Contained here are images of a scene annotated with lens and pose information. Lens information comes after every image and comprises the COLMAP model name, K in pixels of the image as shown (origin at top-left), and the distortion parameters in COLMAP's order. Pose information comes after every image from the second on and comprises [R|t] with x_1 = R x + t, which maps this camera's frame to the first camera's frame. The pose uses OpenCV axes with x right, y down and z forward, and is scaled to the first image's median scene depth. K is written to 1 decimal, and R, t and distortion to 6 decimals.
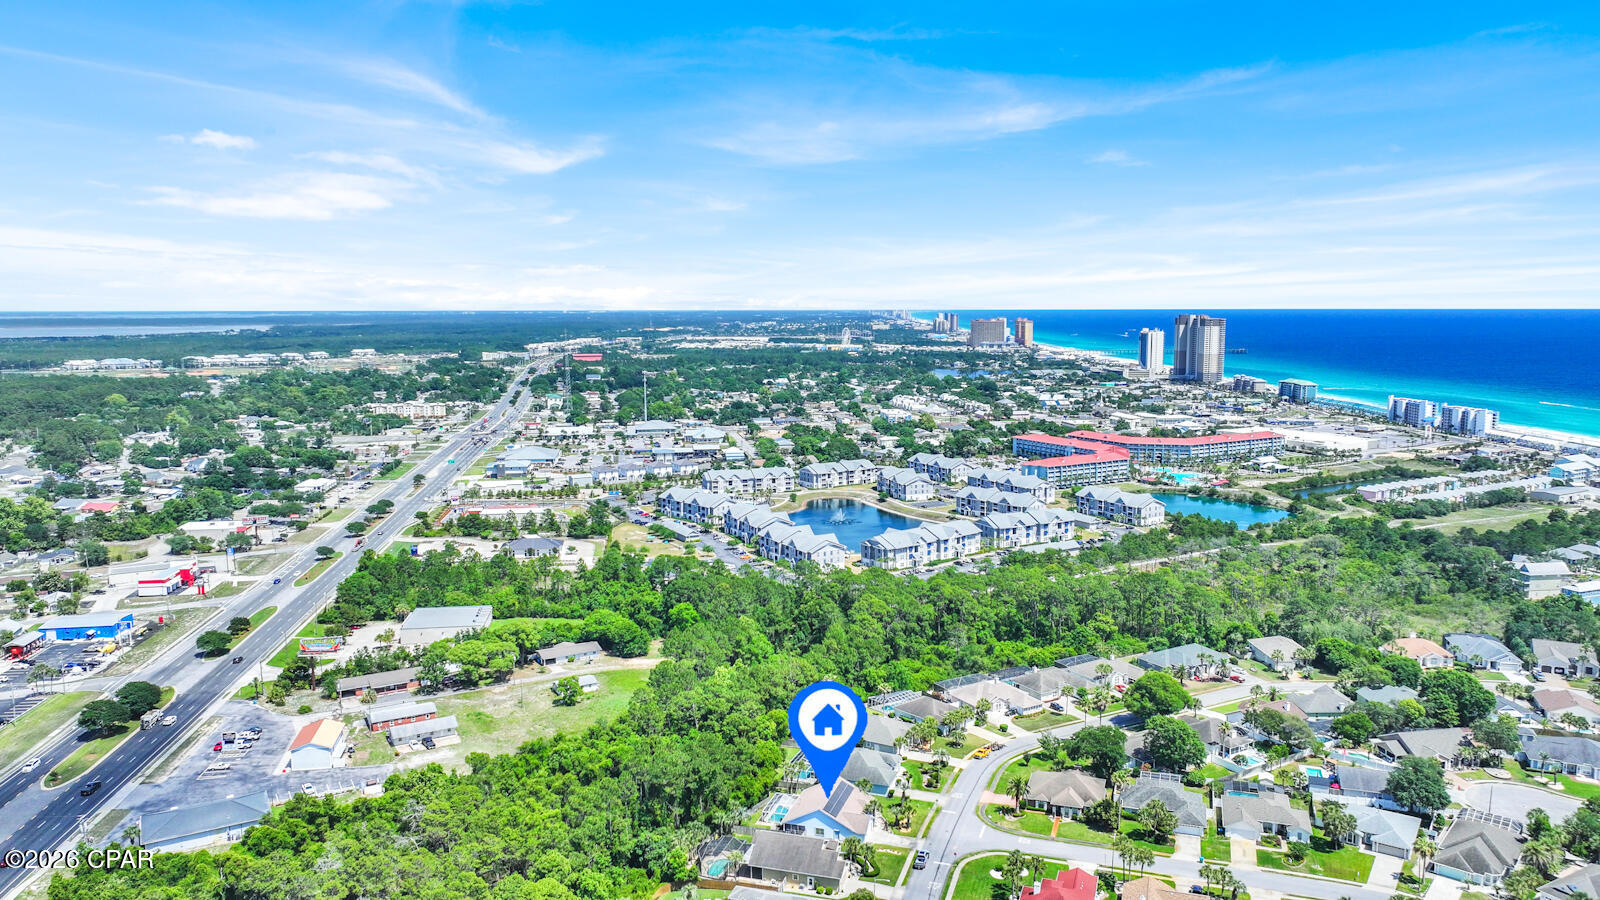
lens RADIAL K [[1134.2, 0, 813.3], [0, 1134.2, 445.7], [0, 0, 1]] dist [0.008160, -0.001311]
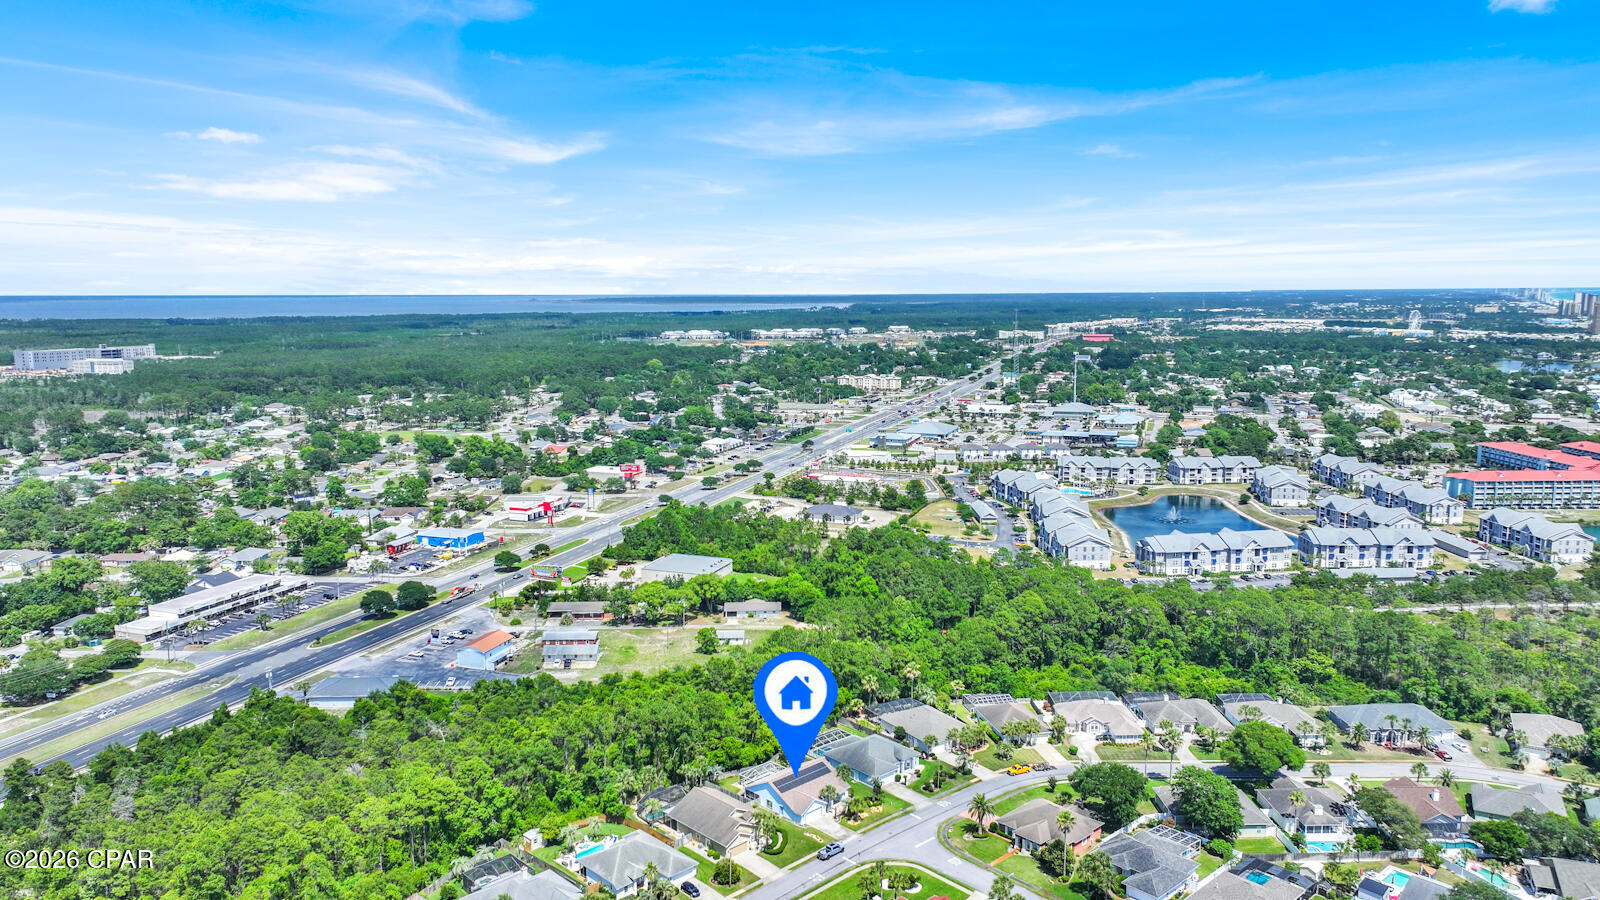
lens RADIAL K [[1134.2, 0, 813.3], [0, 1134.2, 445.7], [0, 0, 1]] dist [0.008160, -0.001311]
pose [[0.873326, 0.067647, -0.482416, 0.243448], [-0.059086, 0.997709, 0.032940, -0.007627], [0.483539, -0.000264, 0.875323, 0.061678]]
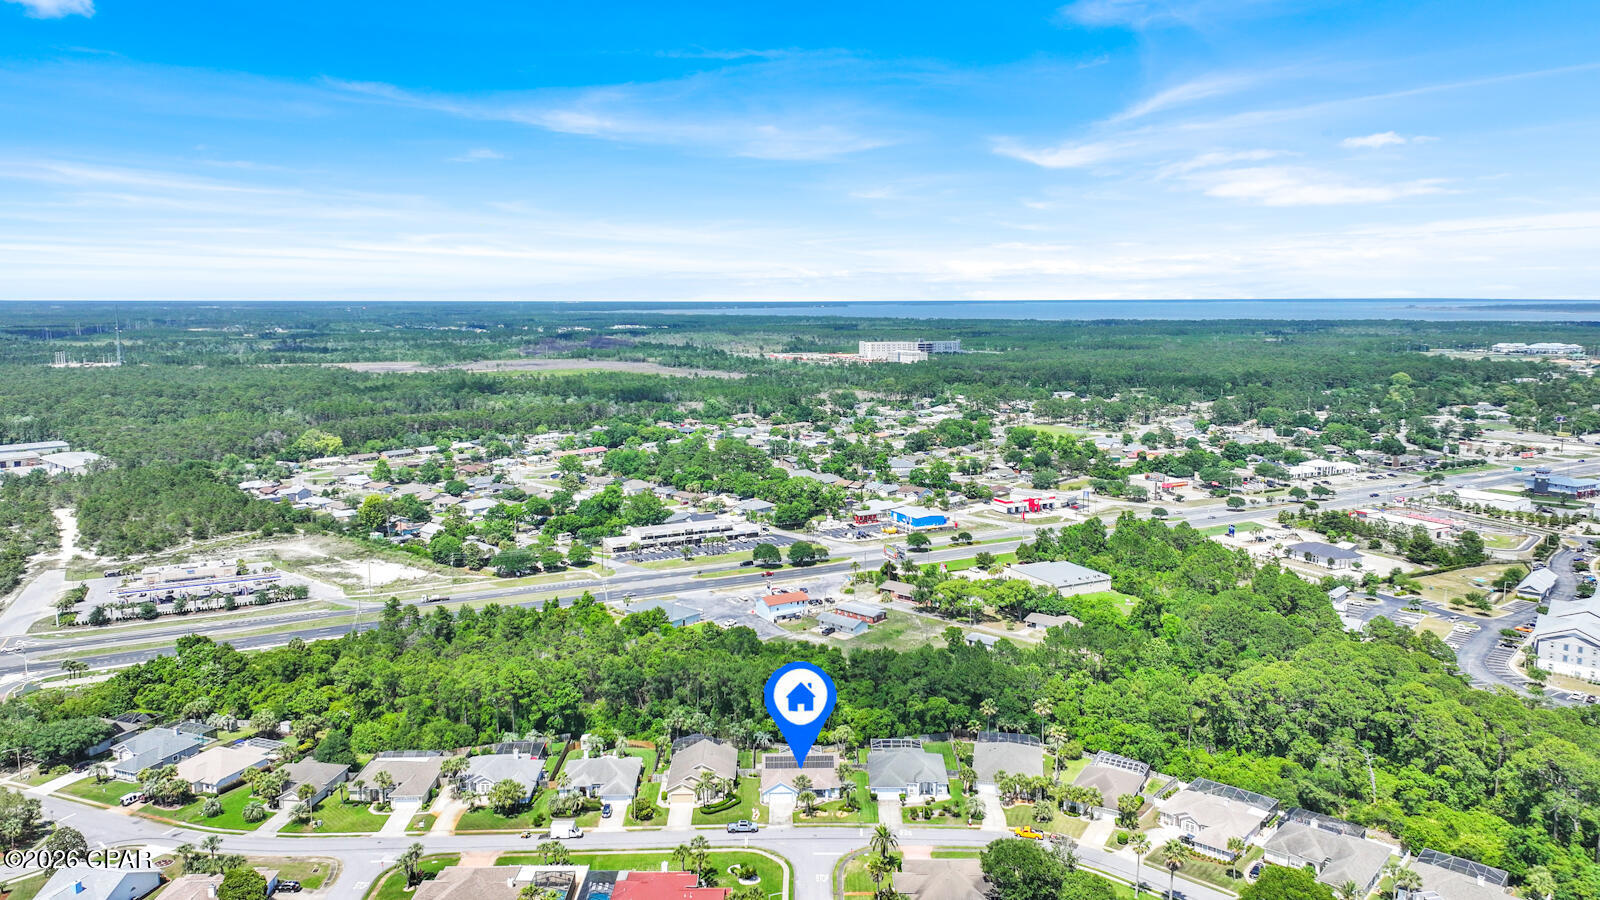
lens RADIAL K [[1105.4, 0, 800.0], [0, 1105.4, 450.0], [0, 0, 1]] dist [0.001505, 0.000103]
pose [[0.316112, 0.135445, -0.939004, 0.456093], [-0.117523, 0.987724, 0.102909, -0.037066], [0.941415, 0.077824, 0.328149, 0.314863]]
